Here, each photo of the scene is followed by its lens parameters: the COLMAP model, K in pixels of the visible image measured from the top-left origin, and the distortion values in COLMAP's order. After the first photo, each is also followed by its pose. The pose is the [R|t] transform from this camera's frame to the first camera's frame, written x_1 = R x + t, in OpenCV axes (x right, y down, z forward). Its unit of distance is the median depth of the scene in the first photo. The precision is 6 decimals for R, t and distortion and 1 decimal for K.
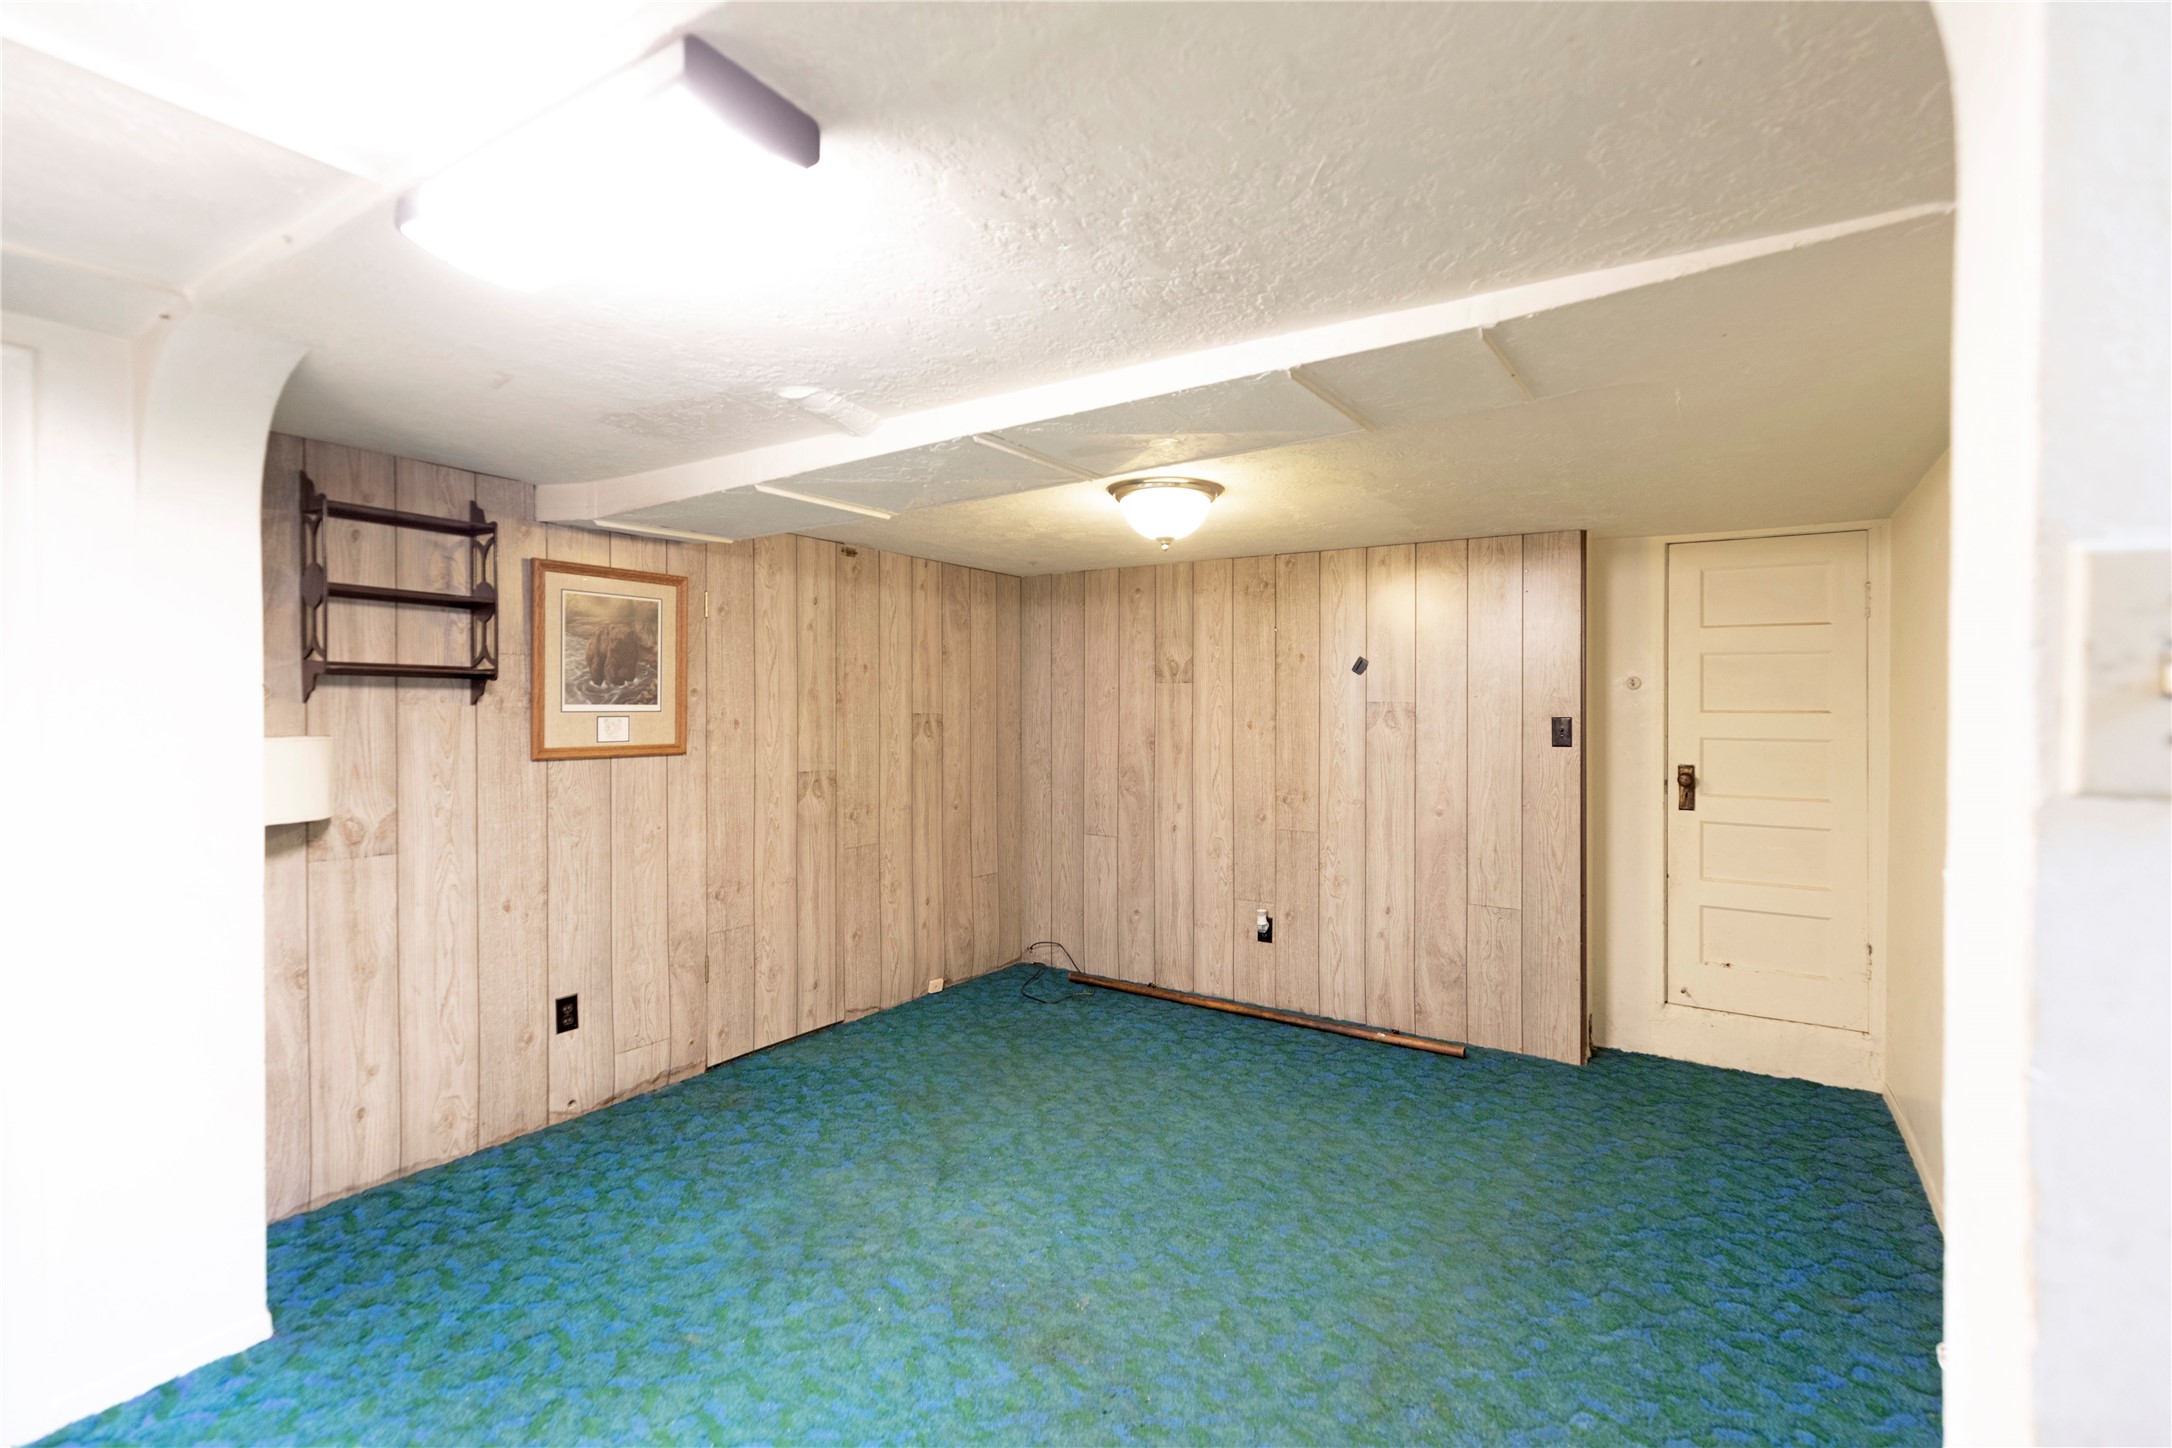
lens RADIAL K [[988.5, 0, 1093.9], [0, 988.5, 717.2], [0, 0, 1]] dist [0.007074, -0.000300]
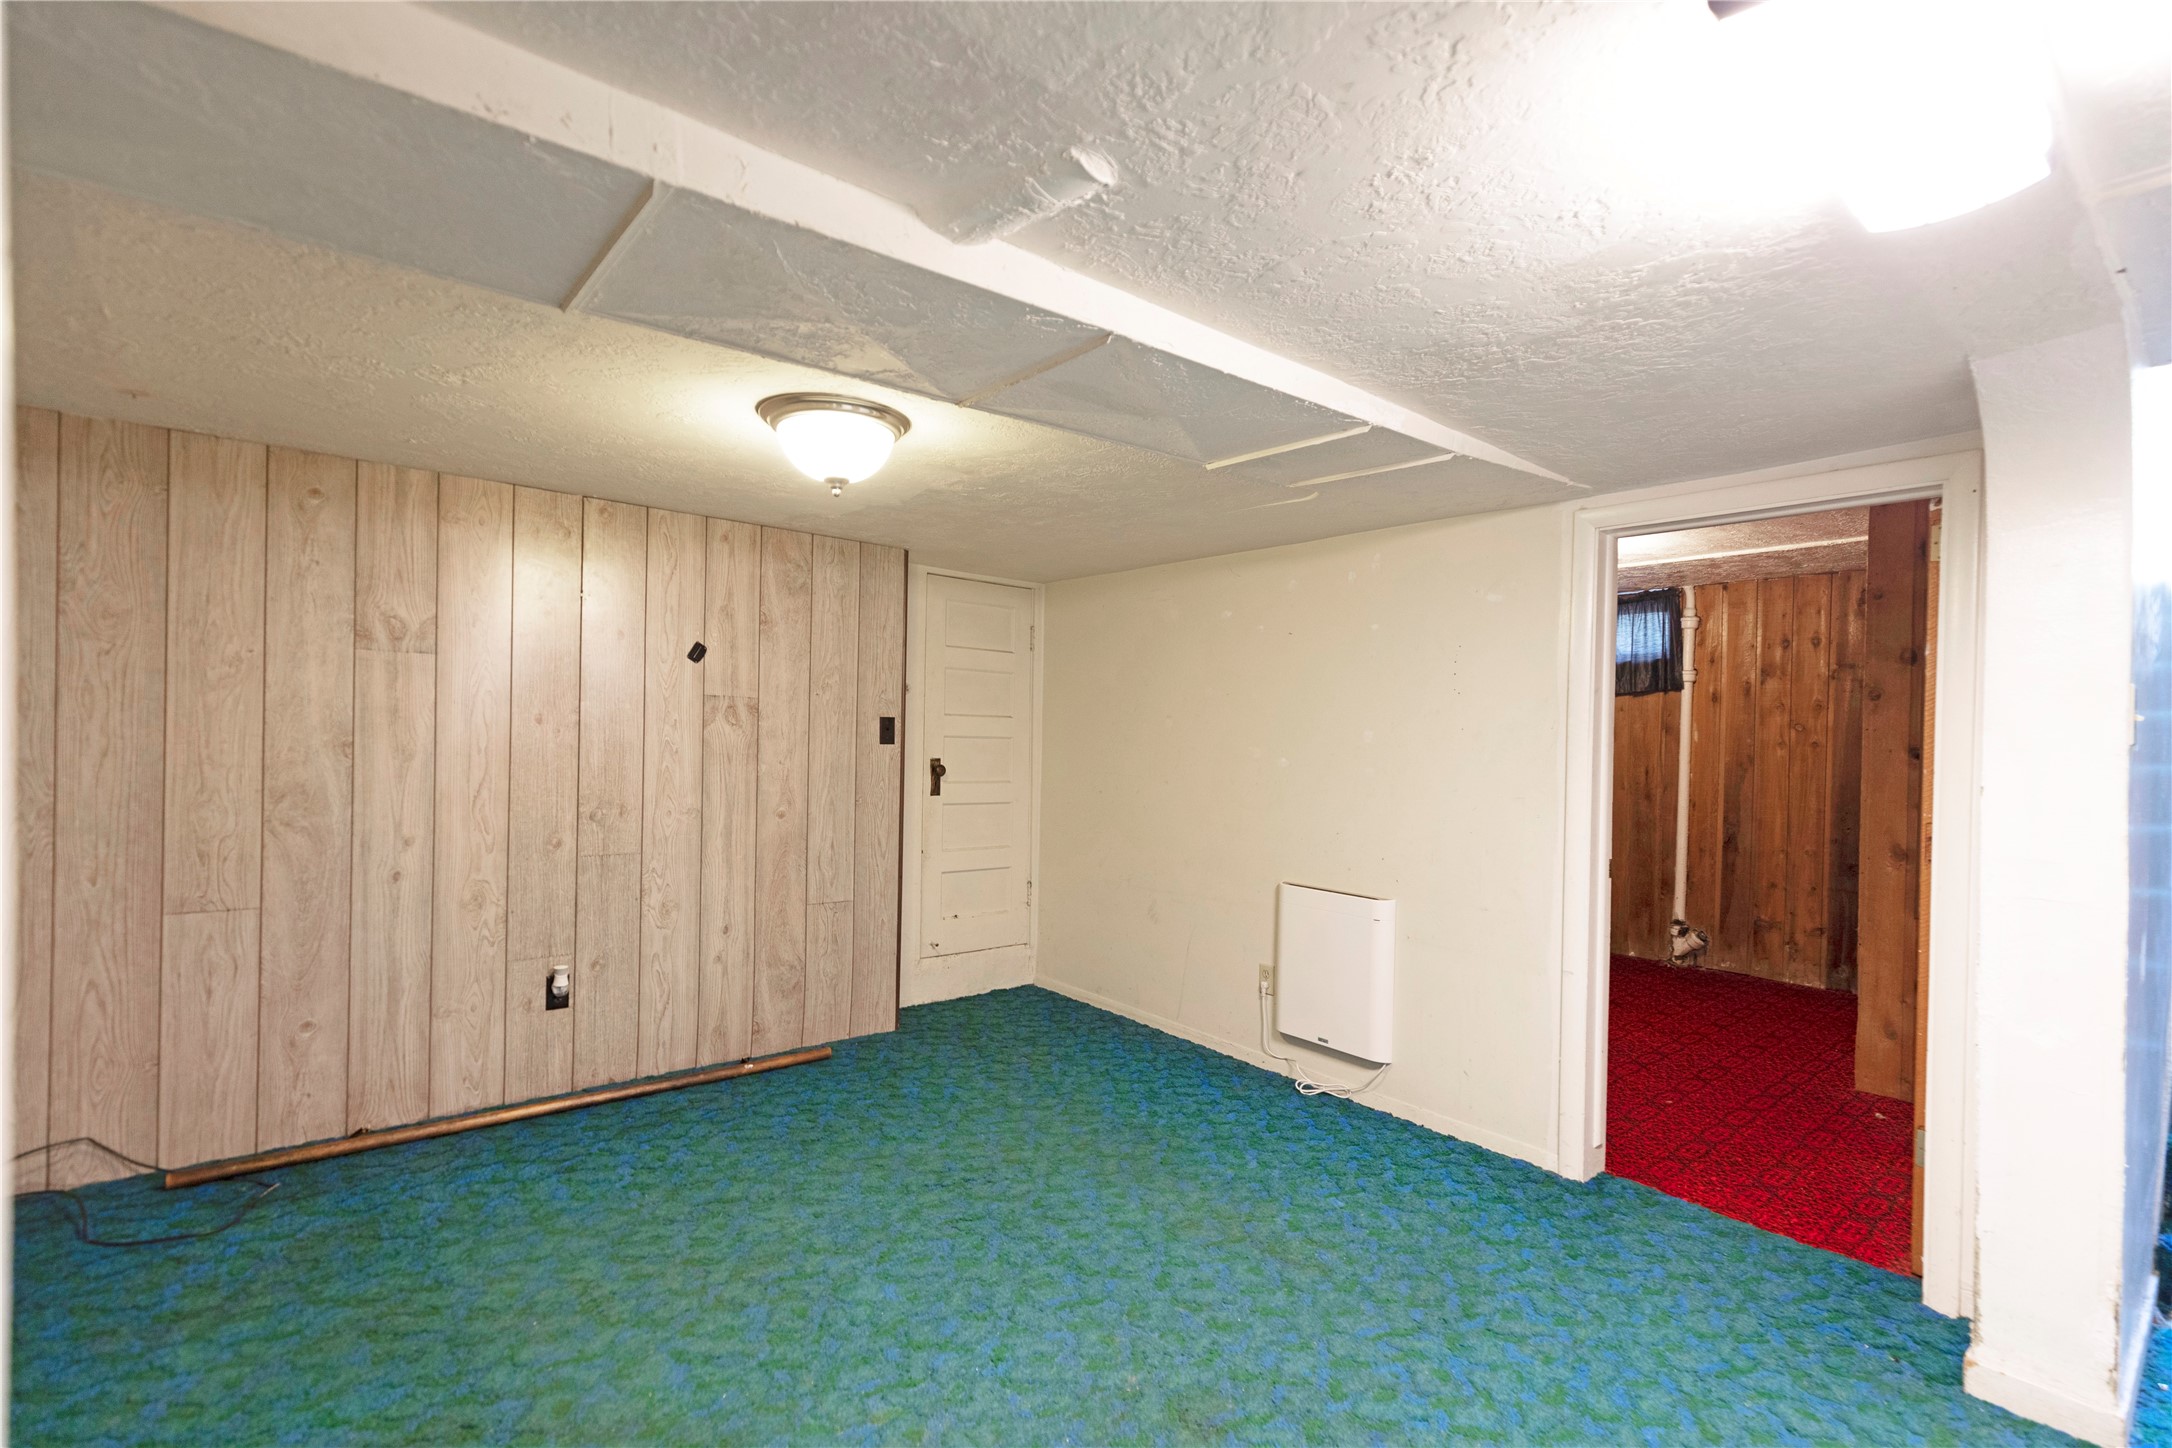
lens RADIAL K [[988.5, 0, 1094.2], [0, 988.5, 731.8], [0, 0, 1]] dist [0.007074, -0.000300]
pose [[0.291941, 0.004587, 0.956425, -0.458131], [-0.016321, 0.999867, 0.000186, 0.011305], [-0.956297, -0.015664, 0.291977, 0.422169]]
